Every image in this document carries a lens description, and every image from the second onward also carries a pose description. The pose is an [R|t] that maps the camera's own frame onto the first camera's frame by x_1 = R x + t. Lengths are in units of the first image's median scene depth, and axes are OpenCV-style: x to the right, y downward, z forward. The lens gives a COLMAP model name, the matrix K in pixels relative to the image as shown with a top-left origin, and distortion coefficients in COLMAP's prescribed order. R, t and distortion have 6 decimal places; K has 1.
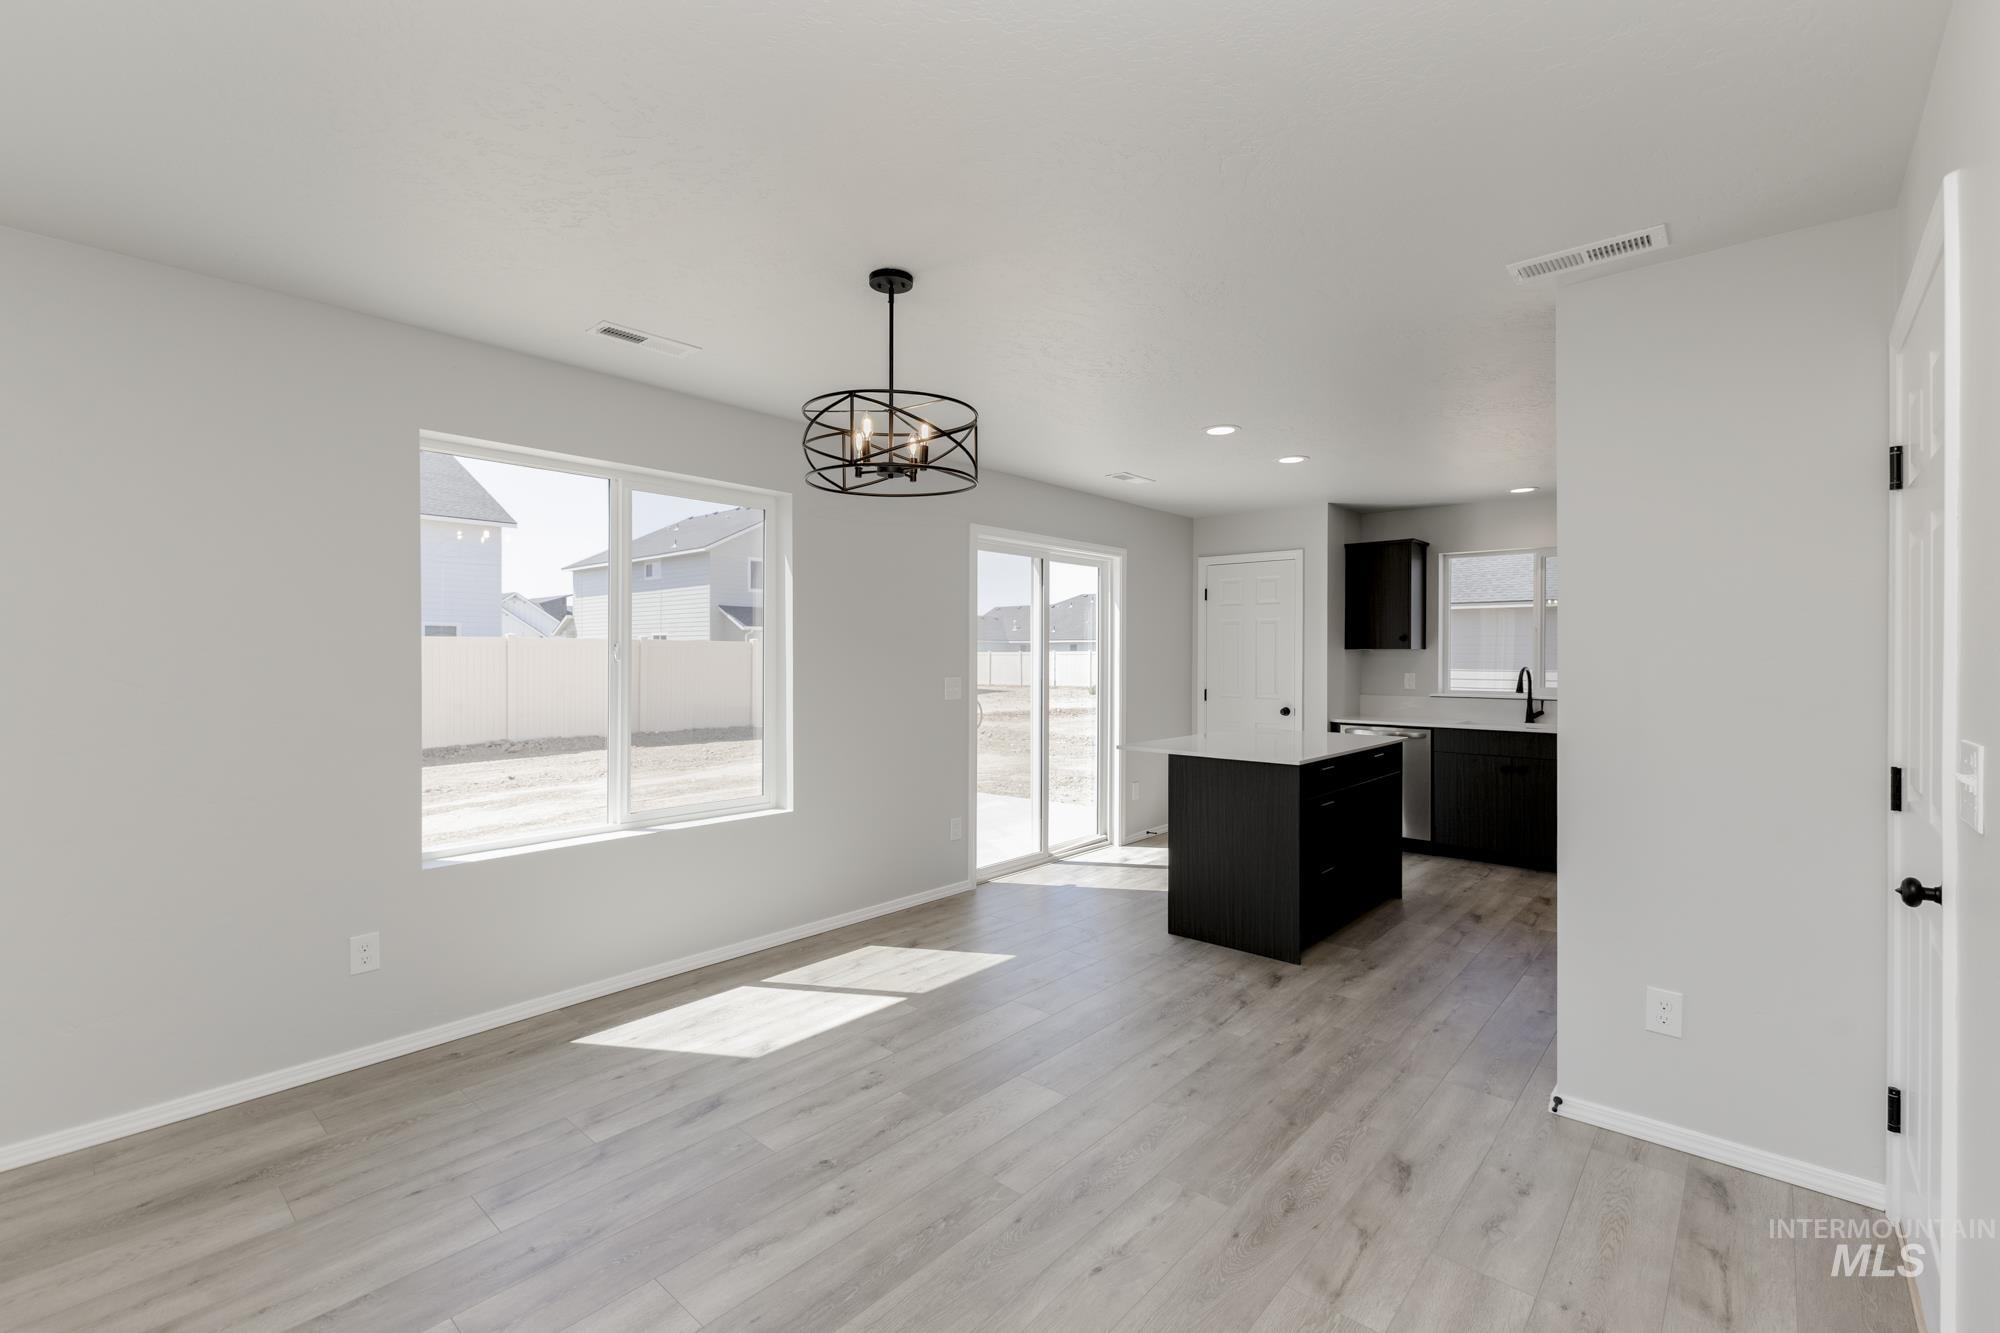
lens RADIAL K [[855.7, 0, 1000.0], [0, 855.7, 666.5], [0, 0, 1]] dist [0.002168, -0.000077]
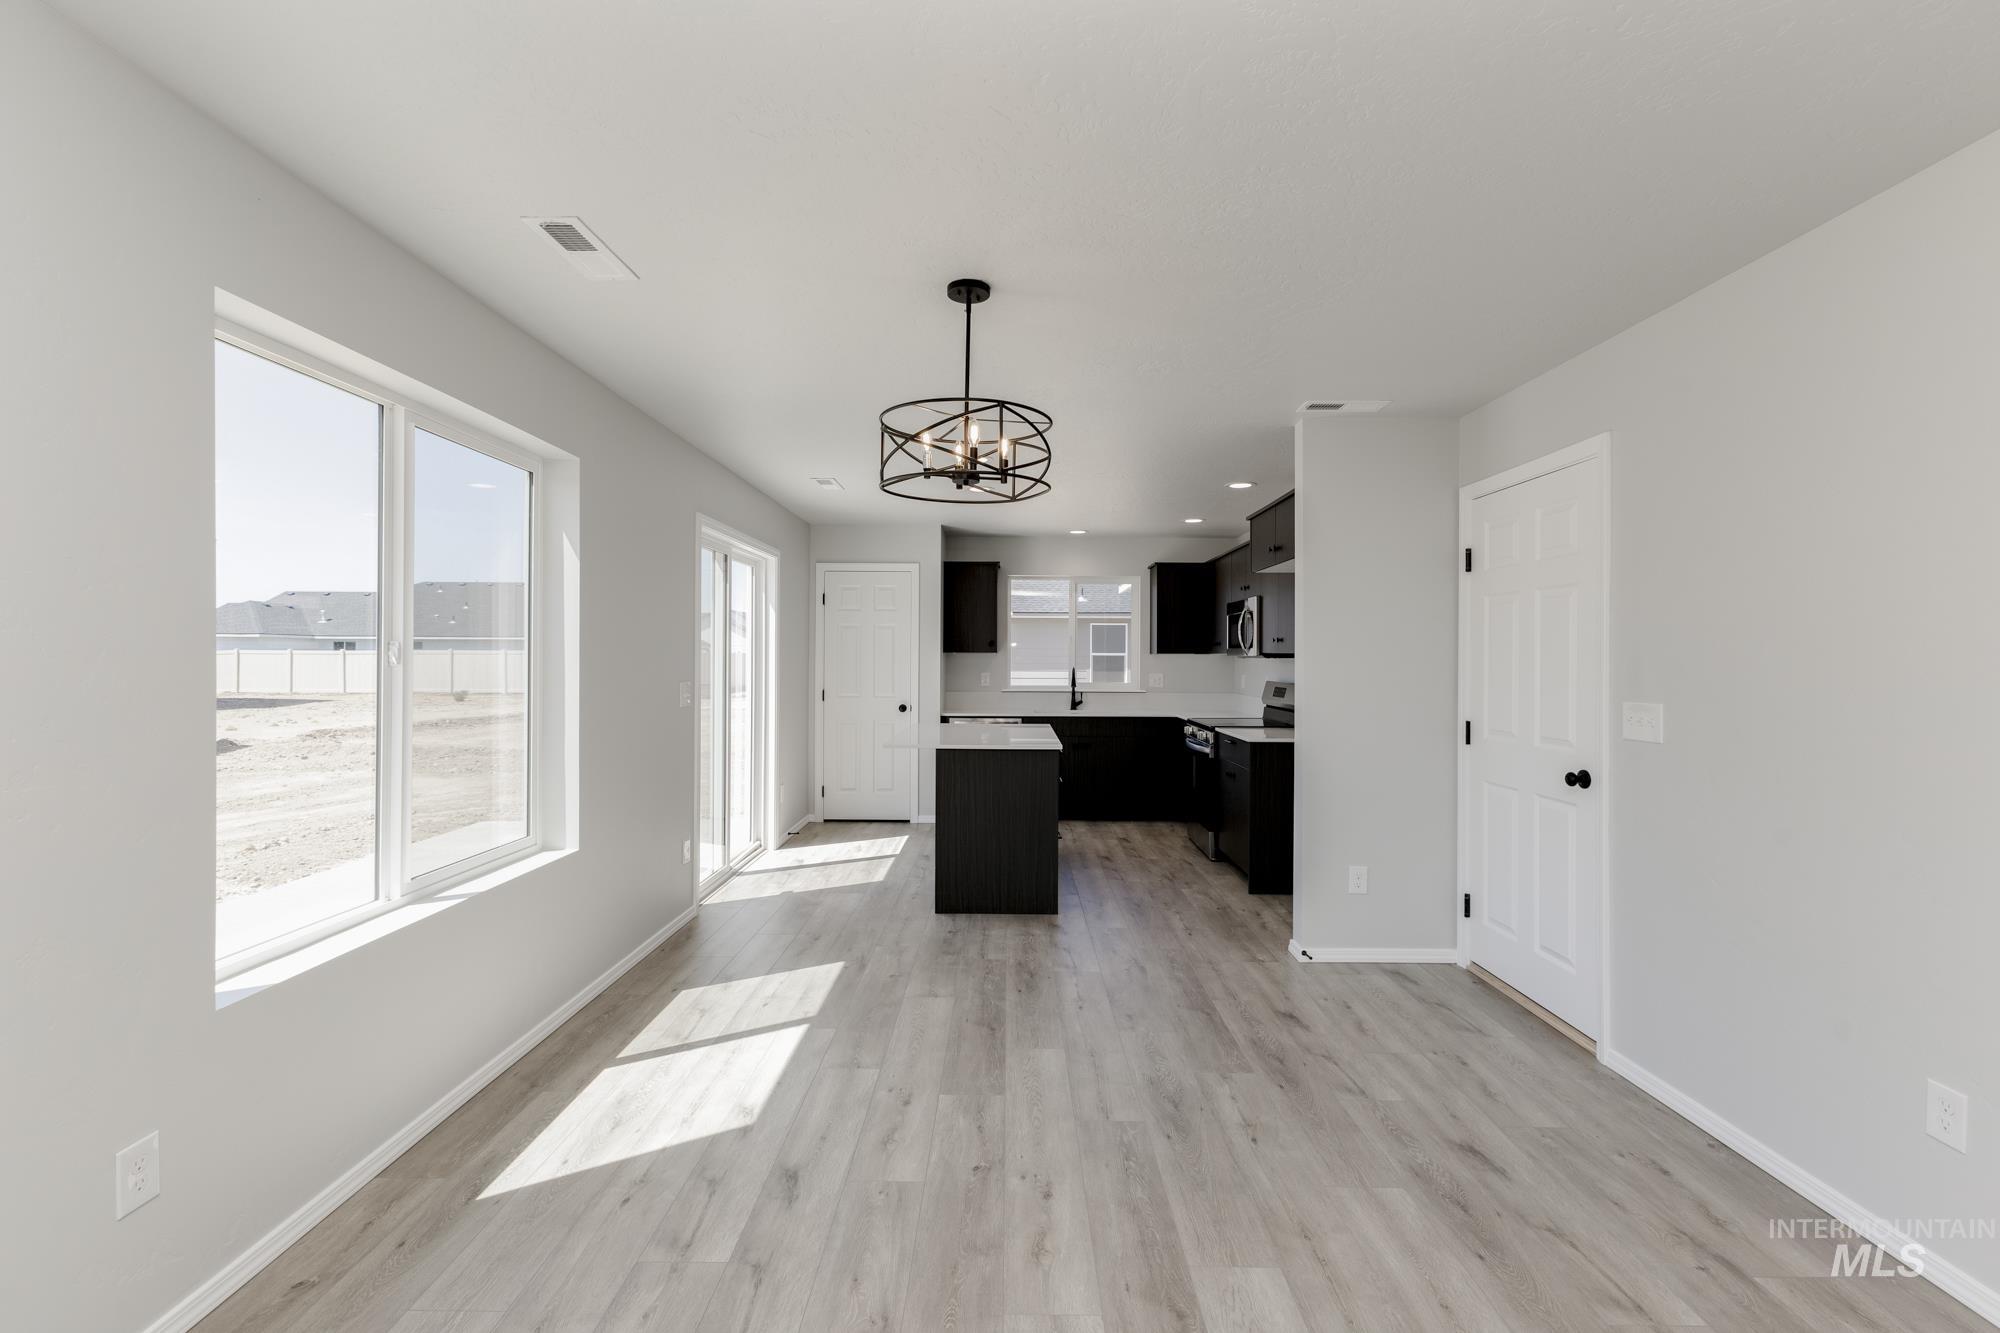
lens RADIAL K [[855.4, 0, 992.4], [0, 855.4, 670.7], [0, 0, 1]] dist [0.003958, 0.000122]
pose [[0.760035, -0.007699, 0.649837, -0.638750], [0.004884, 0.999969, 0.006136, -0.005613], [-0.649864, -0.001490, 0.760049, 0.175836]]
